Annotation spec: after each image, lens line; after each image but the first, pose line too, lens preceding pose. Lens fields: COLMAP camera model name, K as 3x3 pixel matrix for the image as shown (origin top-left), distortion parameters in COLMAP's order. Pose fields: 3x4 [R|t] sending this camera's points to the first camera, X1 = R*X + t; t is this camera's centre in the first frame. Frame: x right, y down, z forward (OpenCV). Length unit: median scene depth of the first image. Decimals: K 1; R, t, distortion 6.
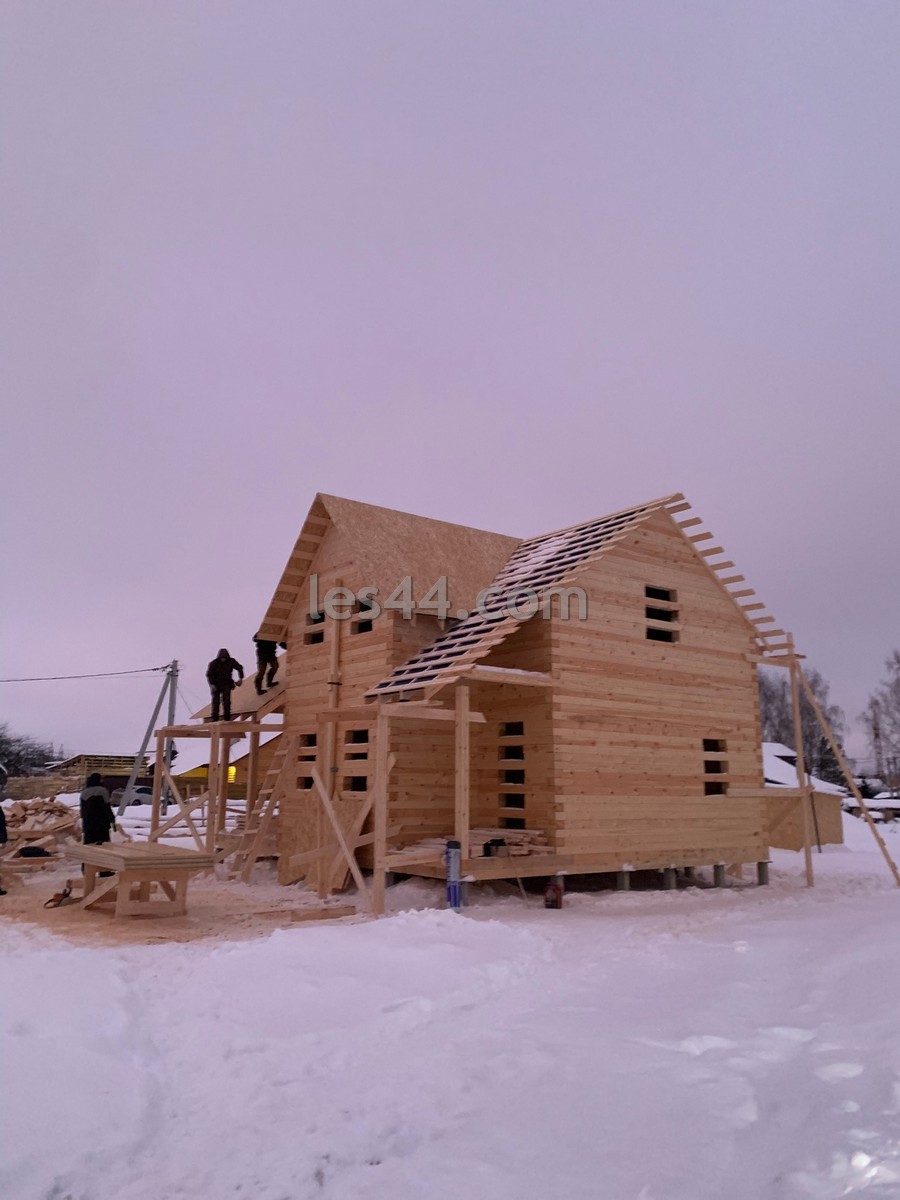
lens RADIAL K [[894.5, 0, 445.9], [0, 894.5, 582.7], [0, 0, 1]] dist [0.065091, -0.131348]
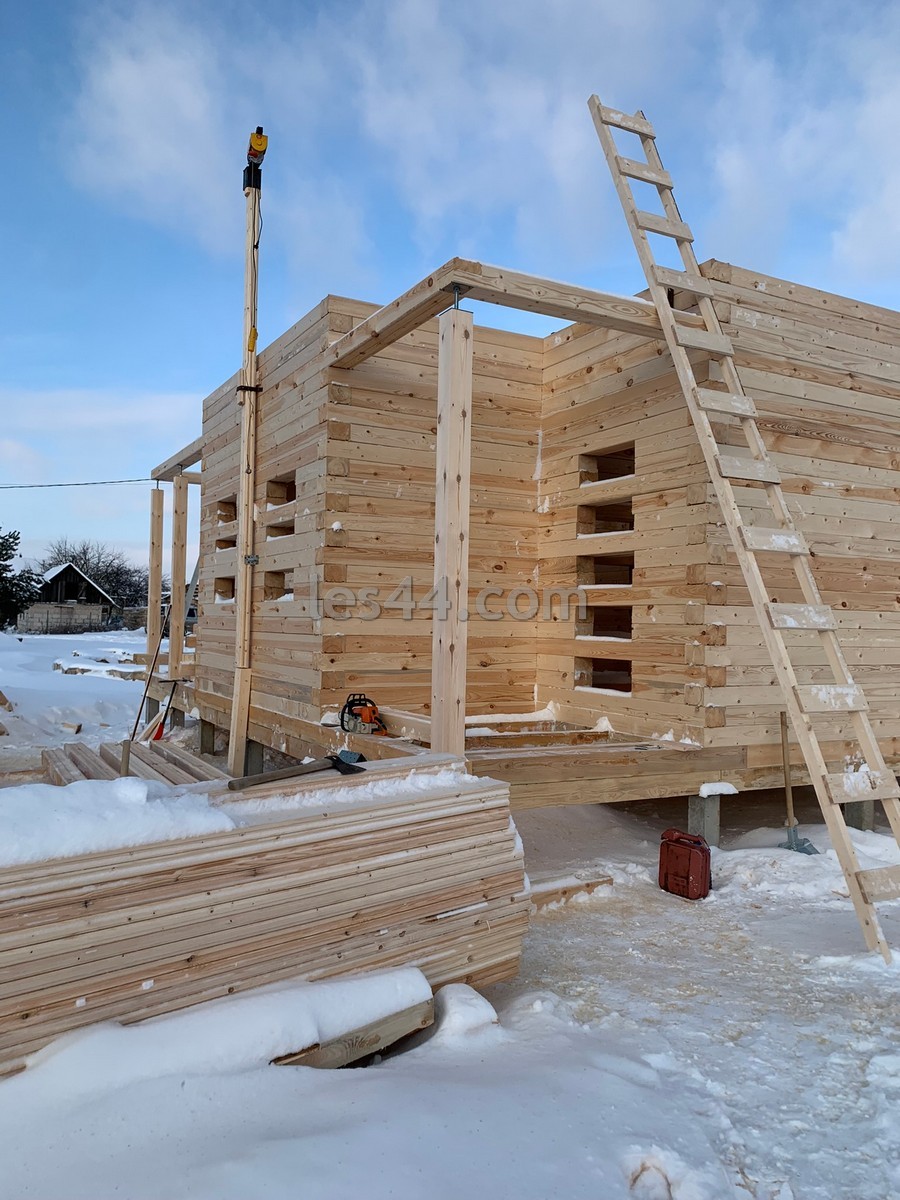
lens RADIAL K [[913.4, 0, 450.0], [0, 913.4, 600.0], [0, 0, 1]] dist [0.013778, -0.000920]
pose [[0.987161, 0.004857, -0.159653, 0.065676], [0.026337, 0.980907, 0.192686, 0.135106], [0.157541, -0.194416, 0.968186, 0.521053]]
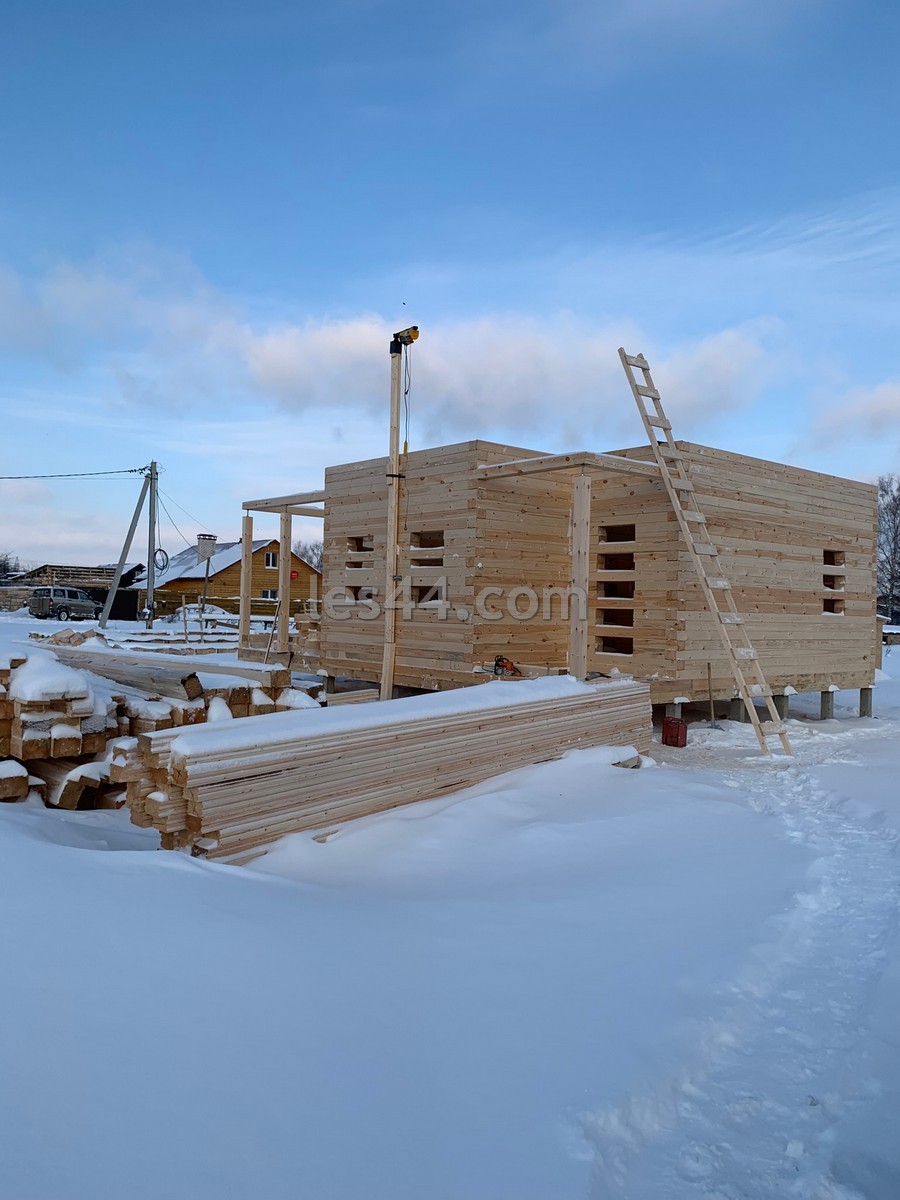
lens RADIAL K [[912.7, 0, 443.2], [0, 912.7, 590.8], [0, 0, 1]] dist [0.030024, 0.001172]
pose [[0.999103, 0.014952, 0.039614, -0.114850], [-0.022796, 0.978357, 0.205665, 0.043848], [-0.035682, -0.206384, 0.977820, 0.165210]]
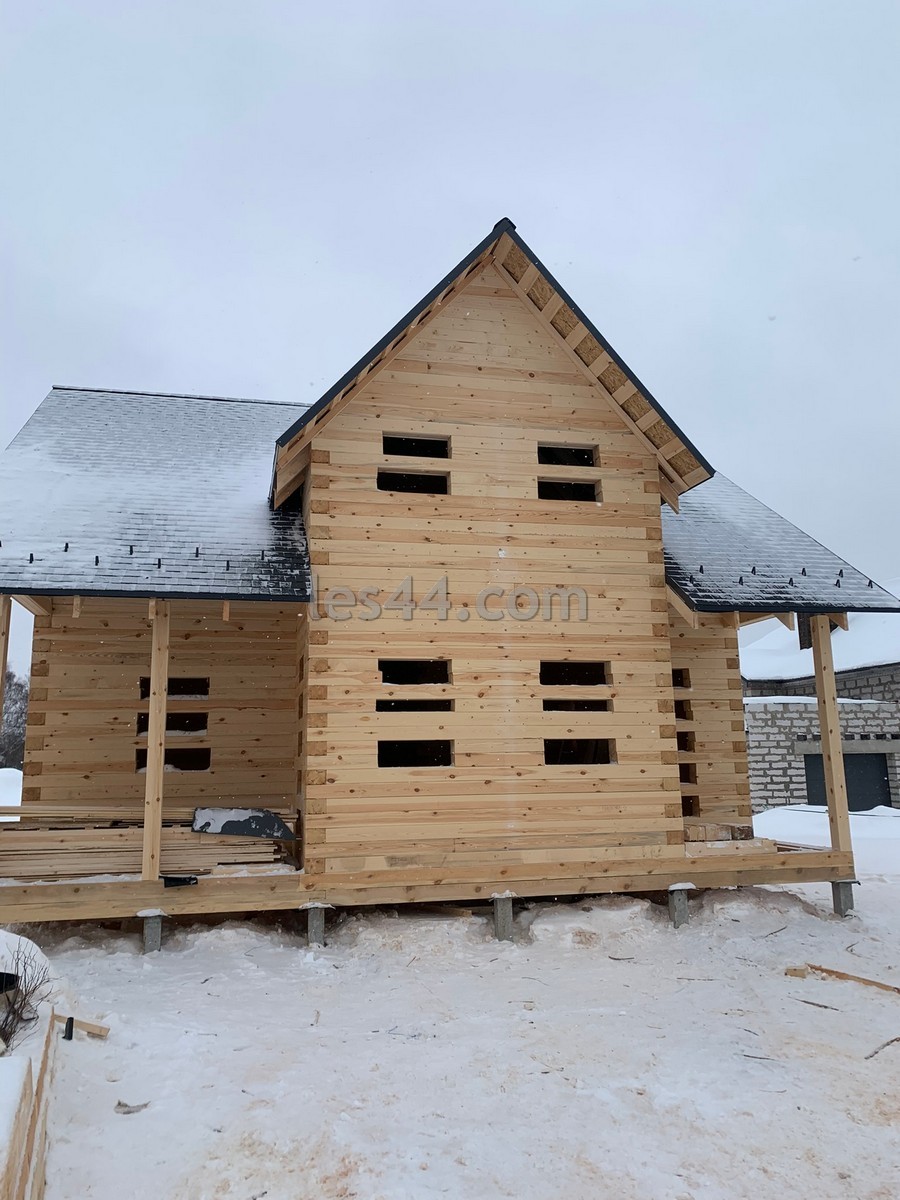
lens RADIAL K [[894.5, 0, 445.9], [0, 894.5, 582.7], [0, 0, 1]] dist [0.065091, -0.131348]
pose [[0.435729, 0.162421, 0.885302, -0.657164], [-0.179037, 0.979569, -0.091597, 0.181412], [-0.882092, -0.118590, 0.455906, 0.807705]]
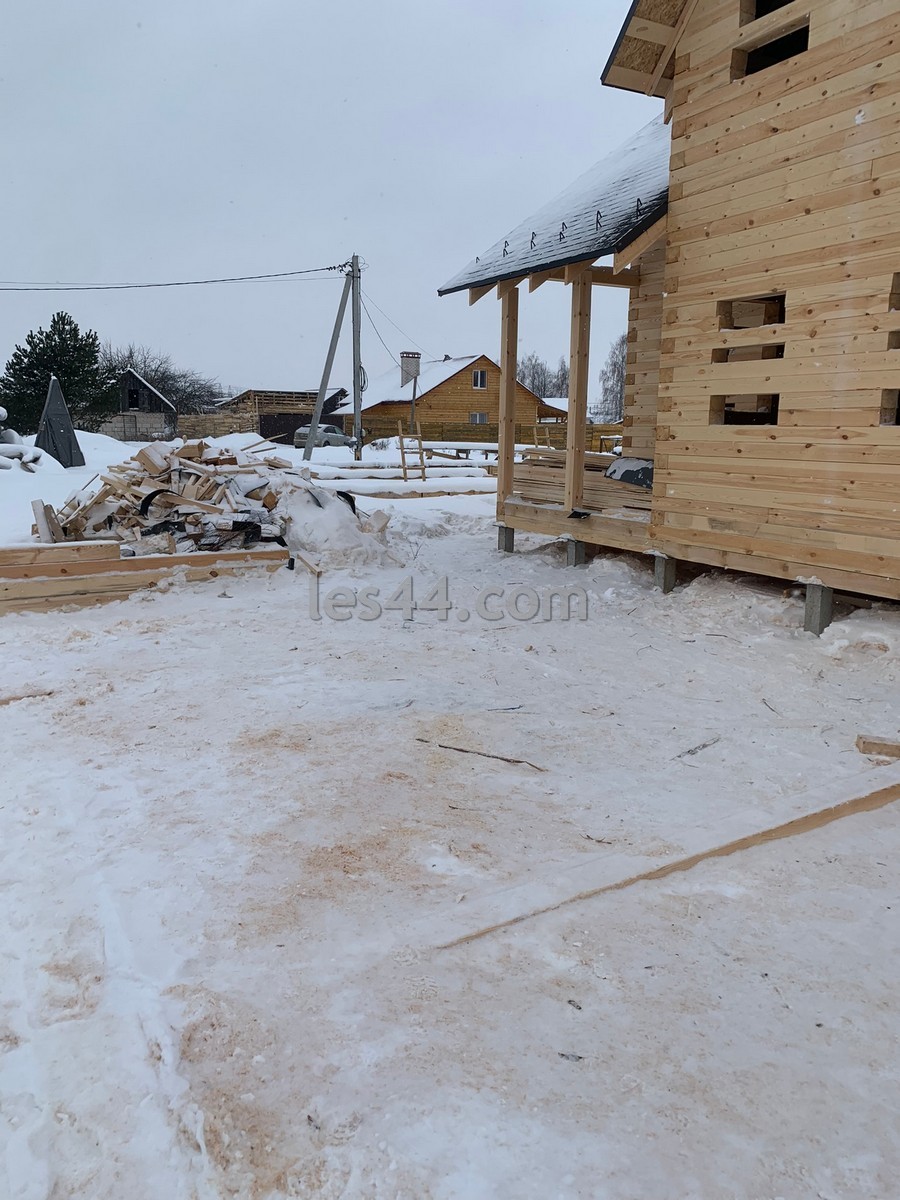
lens RADIAL K [[912.7, 0, 443.2], [0, 912.7, 590.8], [0, 0, 1]] dist [0.030024, 0.001172]
pose [[0.985064, 0.029789, -0.169593, -0.234396], [0.038682, 0.921462, 0.386538, 0.130614], [0.167788, -0.387325, 0.906547, 0.554168]]
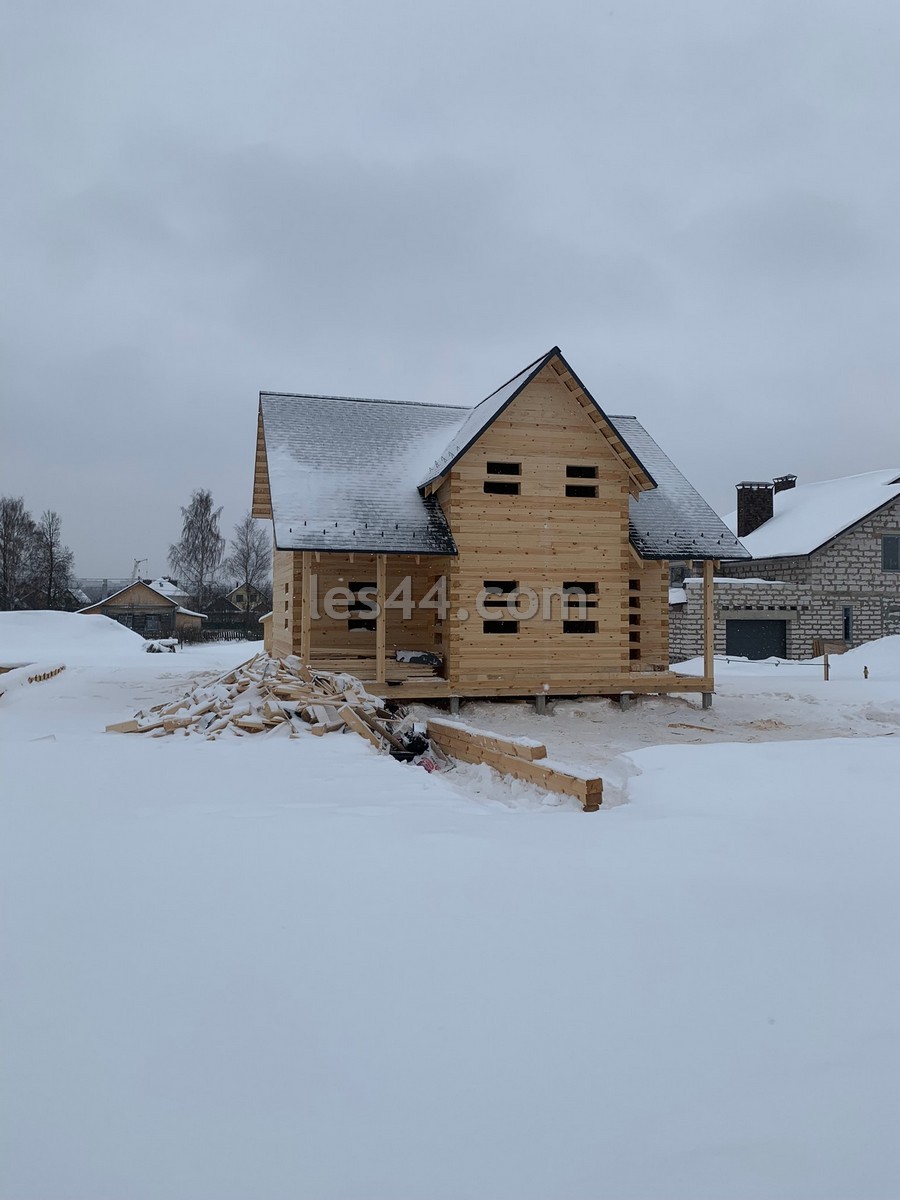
lens RADIAL K [[912.7, 0, 443.2], [0, 912.7, 590.8], [0, 0, 1]] dist [0.030024, 0.001172]
pose [[0.406328, 0.011814, 0.913651, -1.232452], [-0.202625, 0.976186, 0.077491, 0.119268], [-0.890977, -0.216615, 0.399045, 0.681683]]
